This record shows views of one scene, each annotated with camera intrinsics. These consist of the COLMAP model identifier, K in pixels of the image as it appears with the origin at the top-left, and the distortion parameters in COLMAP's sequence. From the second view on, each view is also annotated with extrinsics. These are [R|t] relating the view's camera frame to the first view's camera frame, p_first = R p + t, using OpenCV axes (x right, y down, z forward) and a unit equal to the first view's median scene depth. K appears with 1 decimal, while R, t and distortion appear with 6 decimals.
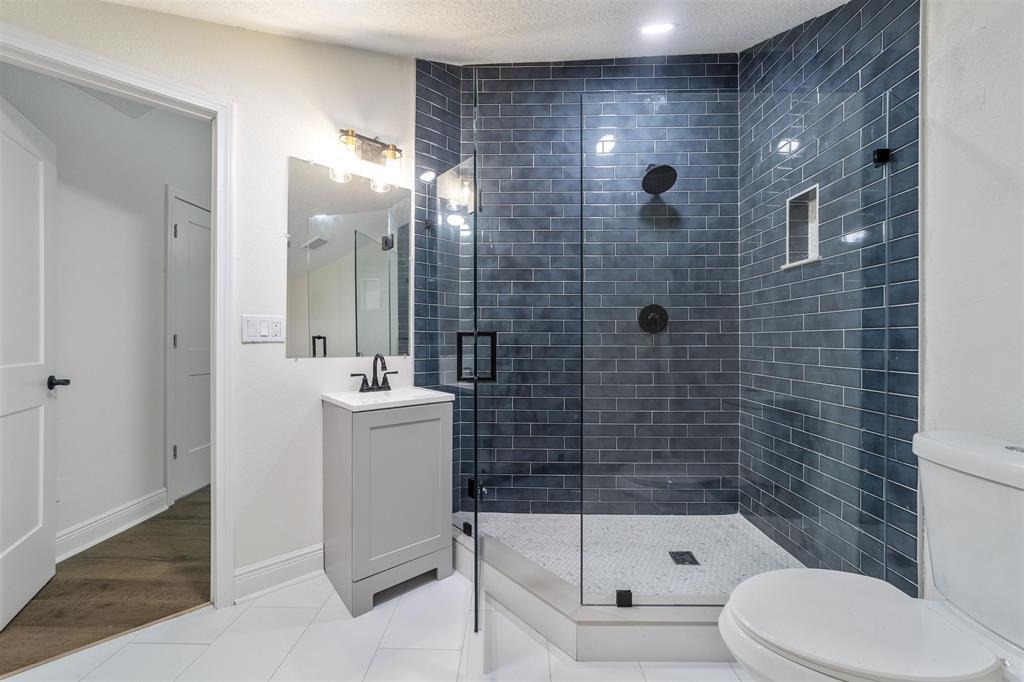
lens RADIAL K [[398.3, 0, 508.0], [0, 398.3, 338.9], [0, 0, 1]] dist [-0.003416, 0.005525]
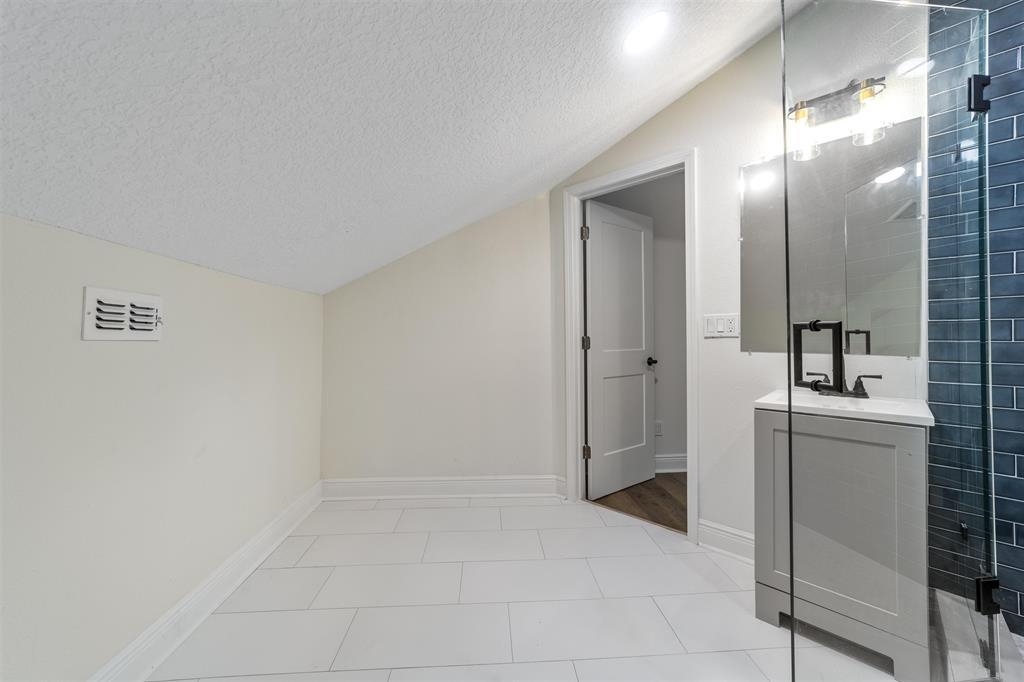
lens RADIAL K [[410.5, 0, 477.2], [0, 410.5, 334.2], [0, 0, 1]] dist [-0.029662, -0.000059]
pose [[-0.005883, -0.008042, -0.999950, 0.522005], [0.014407, 0.999863, -0.008126, -0.000857], [0.999879, -0.014454, -0.005766, 0.274924]]
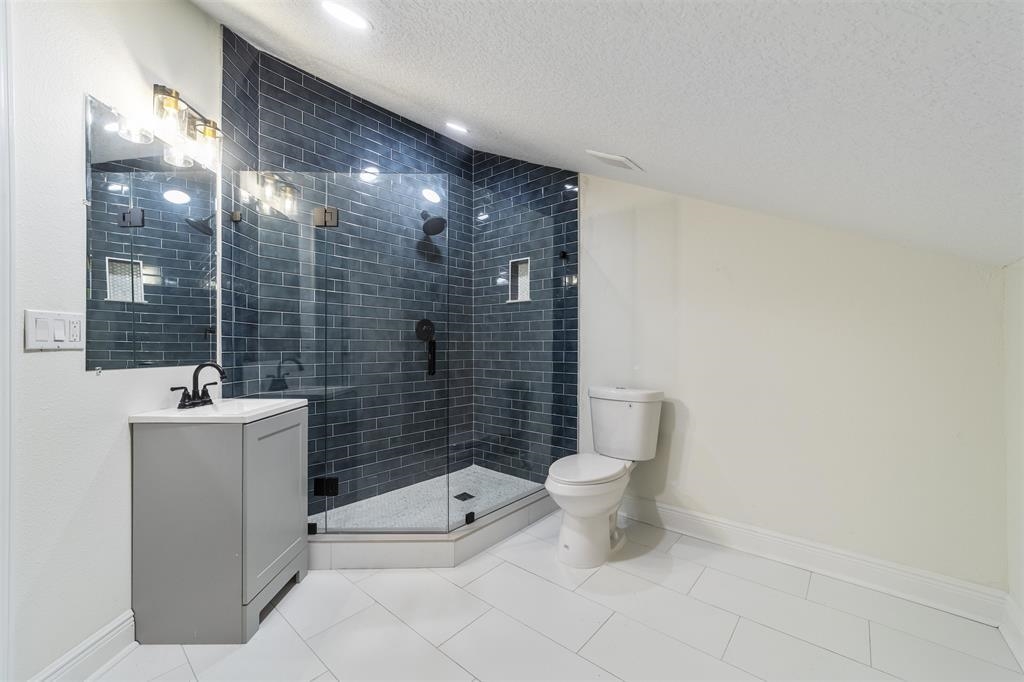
lens RADIAL K [[397.7, 0, 515.5], [0, 397.7, 346.7], [0, 0, 1]] dist [0.000948, 0.000129]
pose [[0.640716, -0.000111, 0.767778, -0.582295], [-0.003129, 0.999991, 0.002756, -0.001156], [-0.767771, -0.004168, 0.640710, -0.072812]]
